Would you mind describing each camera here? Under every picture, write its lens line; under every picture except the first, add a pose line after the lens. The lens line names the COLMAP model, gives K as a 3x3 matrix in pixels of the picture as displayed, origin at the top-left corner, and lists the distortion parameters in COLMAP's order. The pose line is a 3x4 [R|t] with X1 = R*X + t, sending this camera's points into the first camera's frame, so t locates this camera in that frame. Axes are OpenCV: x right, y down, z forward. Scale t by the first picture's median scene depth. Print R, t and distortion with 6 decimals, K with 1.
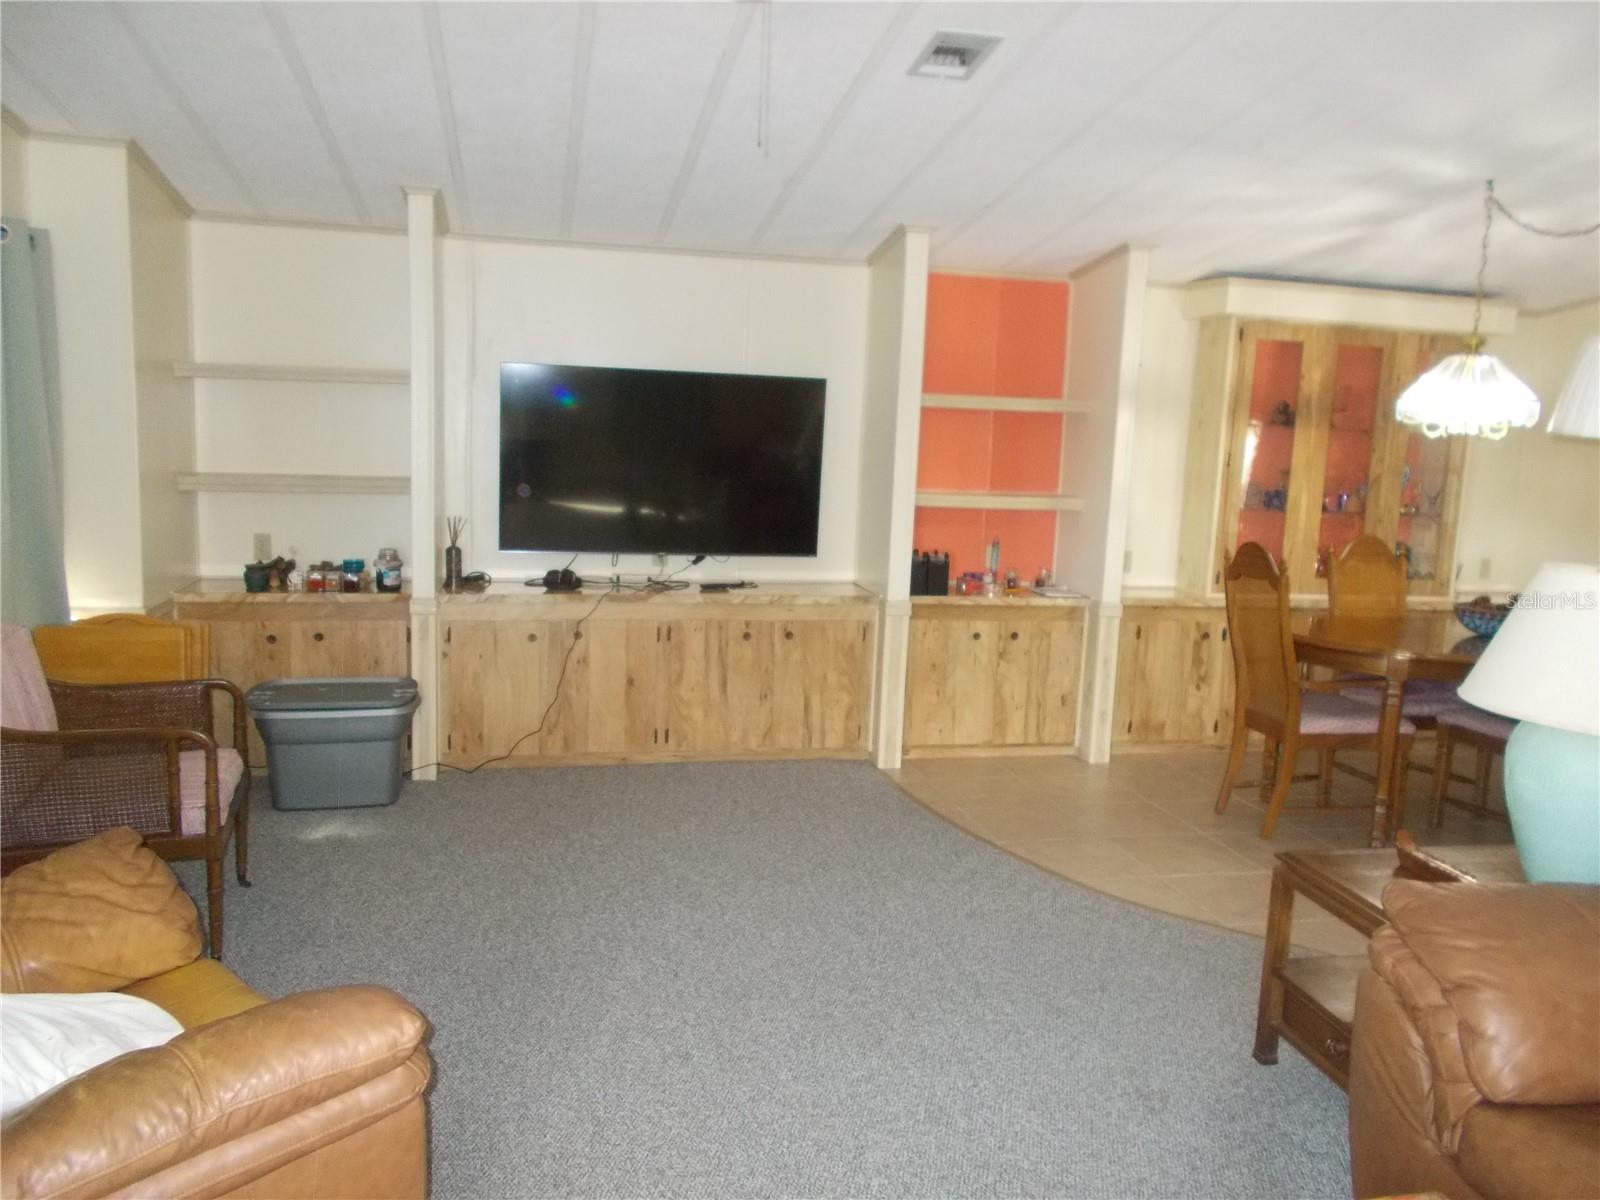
lens RADIAL K [[1212.9, 0, 808.9], [0, 1212.9, 599.4], [0, 0, 1]] dist [-0.001723, -0.003411]
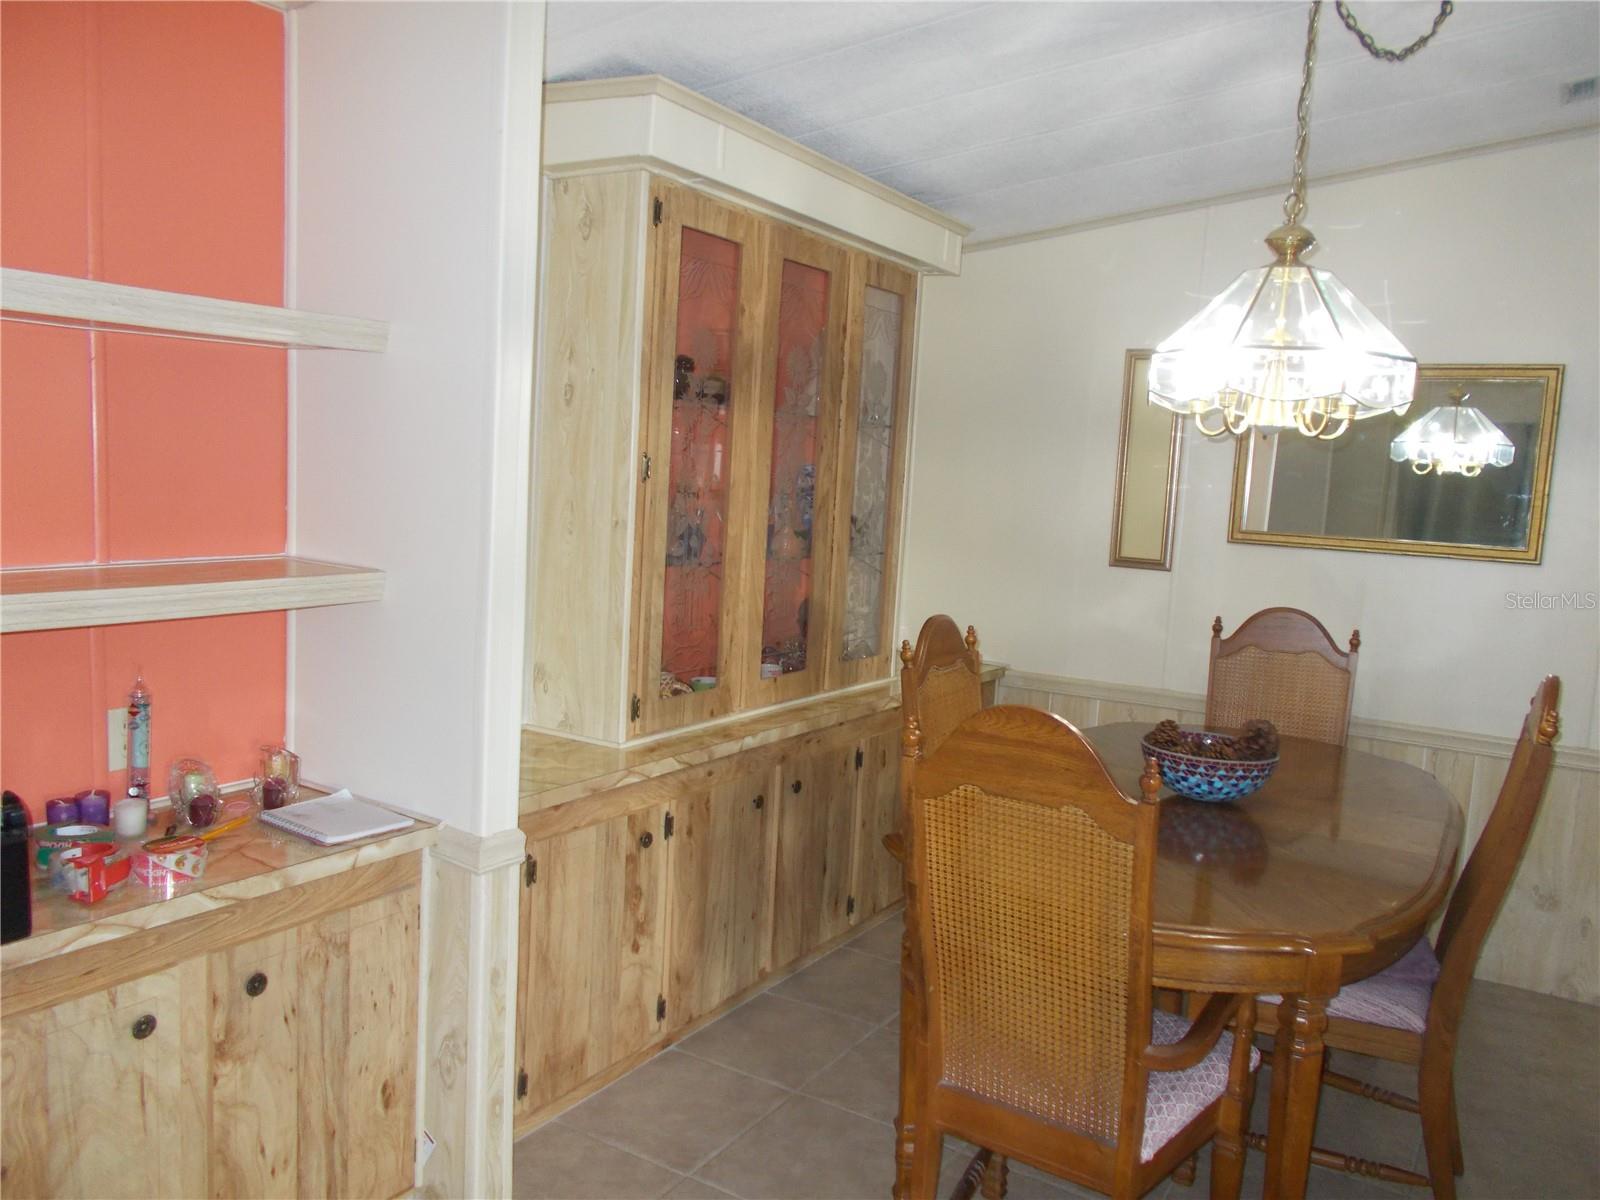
lens RADIAL K [[1212.9, 0, 799.5], [0, 1212.9, 603.2], [0, 0, 1]] dist [-0.001723, -0.003411]
pose [[0.701706, -0.085601, 0.707305, 0.042214], [0.066915, 0.996286, 0.054190, -0.087175], [-0.709317, 0.009304, 0.704828, 0.642735]]
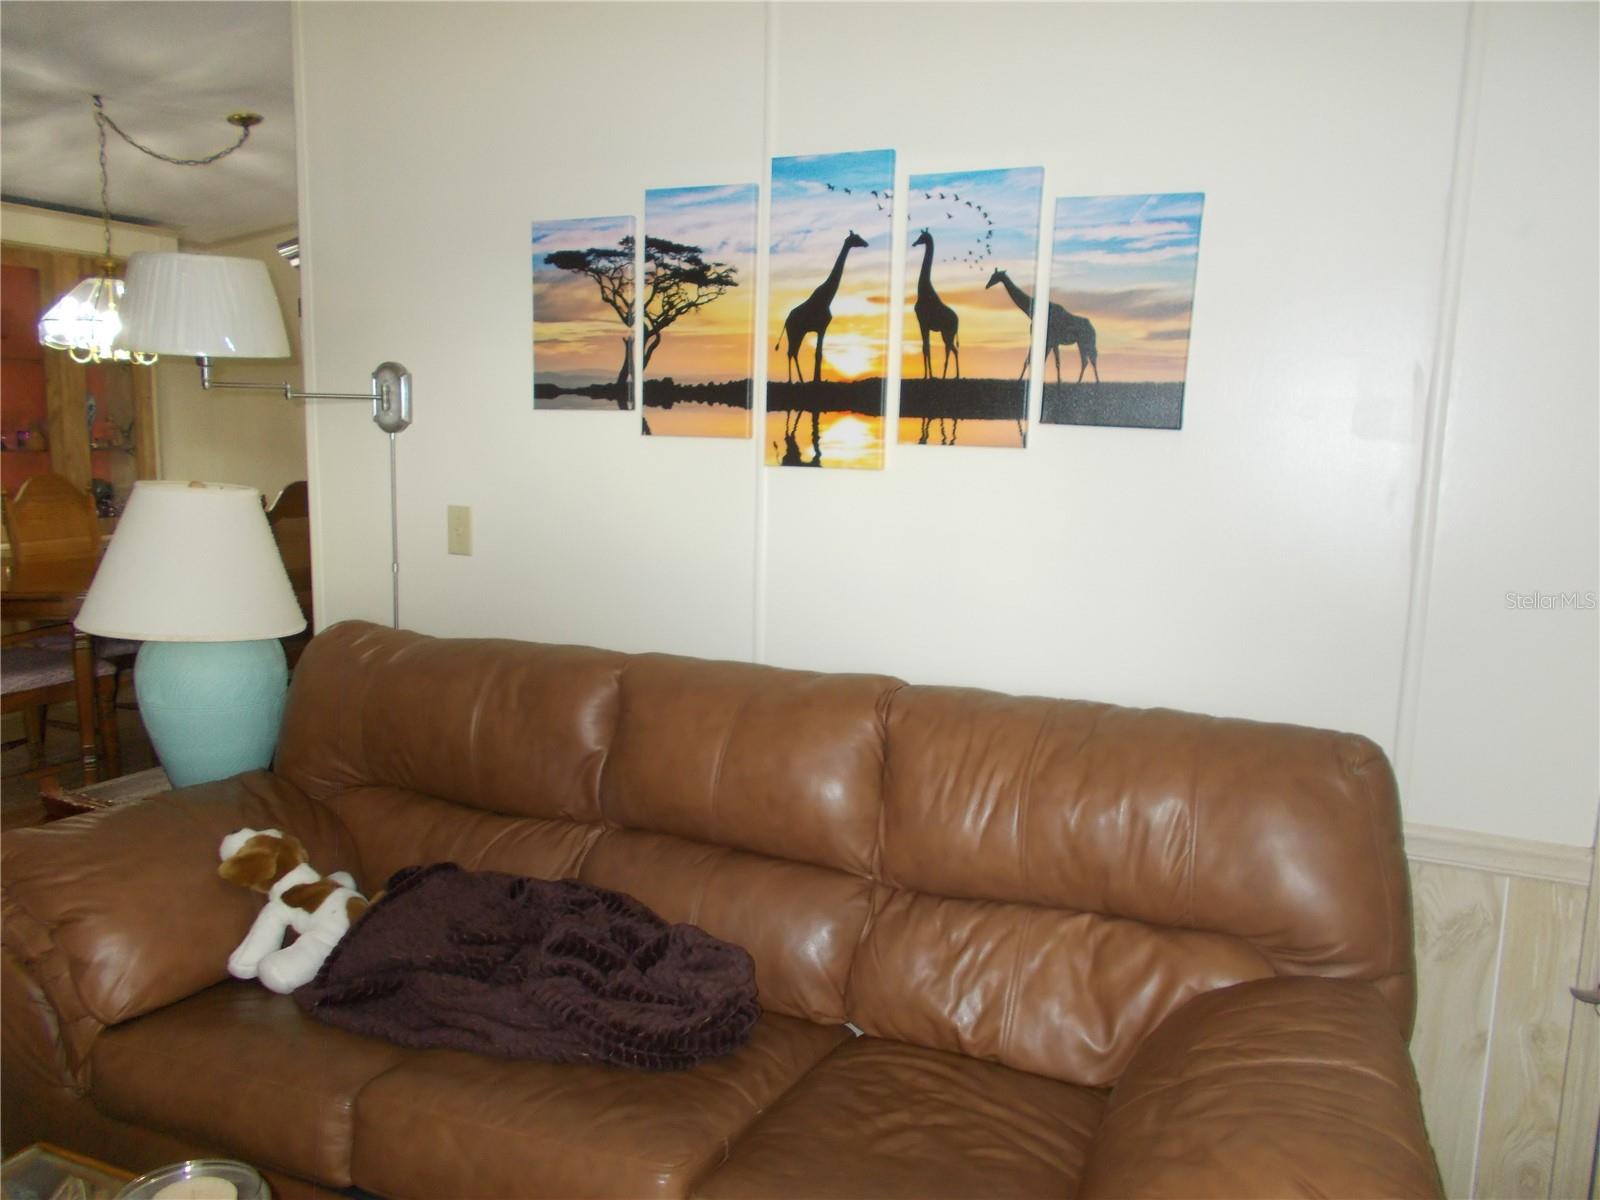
lens RADIAL K [[1212.9, 0, 804.8], [0, 1212.9, 602.9], [0, 0, 1]] dist [-0.001723, -0.003411]
pose [[0.614078, -0.148512, 0.775147, 0.086111], [0.111535, 0.988610, 0.101050, 0.016750], [-0.781325, 0.024404, 0.623647, -0.028424]]
